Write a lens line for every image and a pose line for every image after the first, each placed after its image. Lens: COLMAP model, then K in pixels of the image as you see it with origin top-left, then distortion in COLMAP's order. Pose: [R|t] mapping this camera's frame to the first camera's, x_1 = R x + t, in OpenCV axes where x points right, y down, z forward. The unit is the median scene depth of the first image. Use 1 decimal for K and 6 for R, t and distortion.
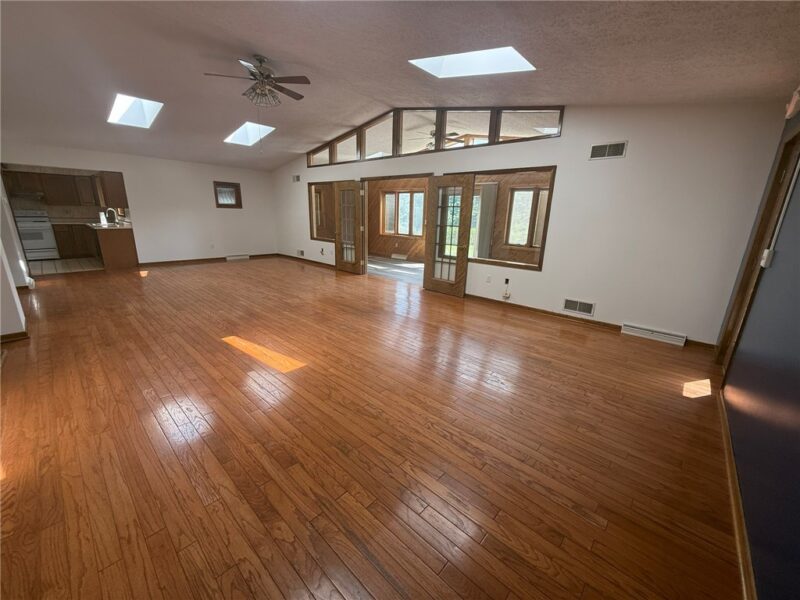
lens RADIAL K [[319.9, 0, 400.0], [0, 319.9, 300.0], [0, 0, 1]] dist [0.001313, 0.000006]
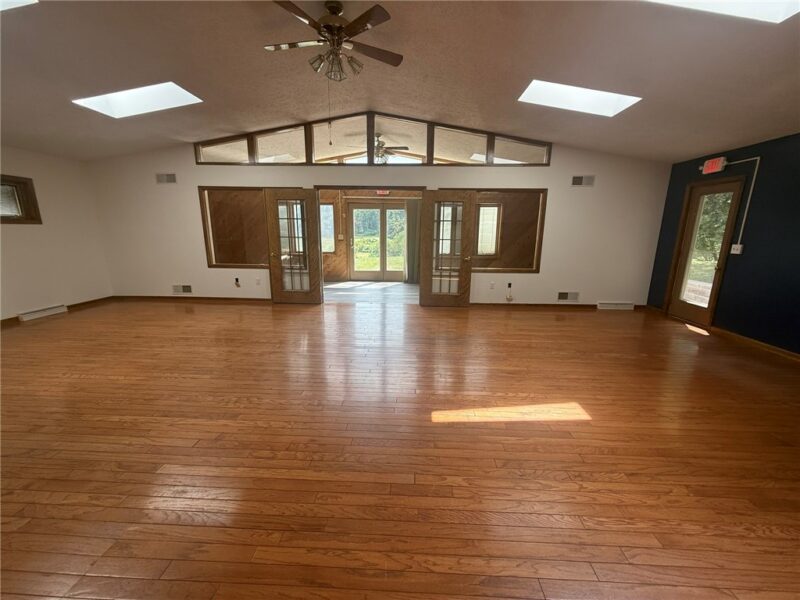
lens RADIAL K [[320.3, 0, 400.0], [0, 320.3, 300.0], [0, 0, 1]] dist [-0.002462, 0.000030]
pose [[0.761906, -0.157212, 0.628318, -0.451805], [0.180895, 0.983142, 0.026638, -0.070513], [-0.621914, 0.093364, 0.777500, 0.233512]]
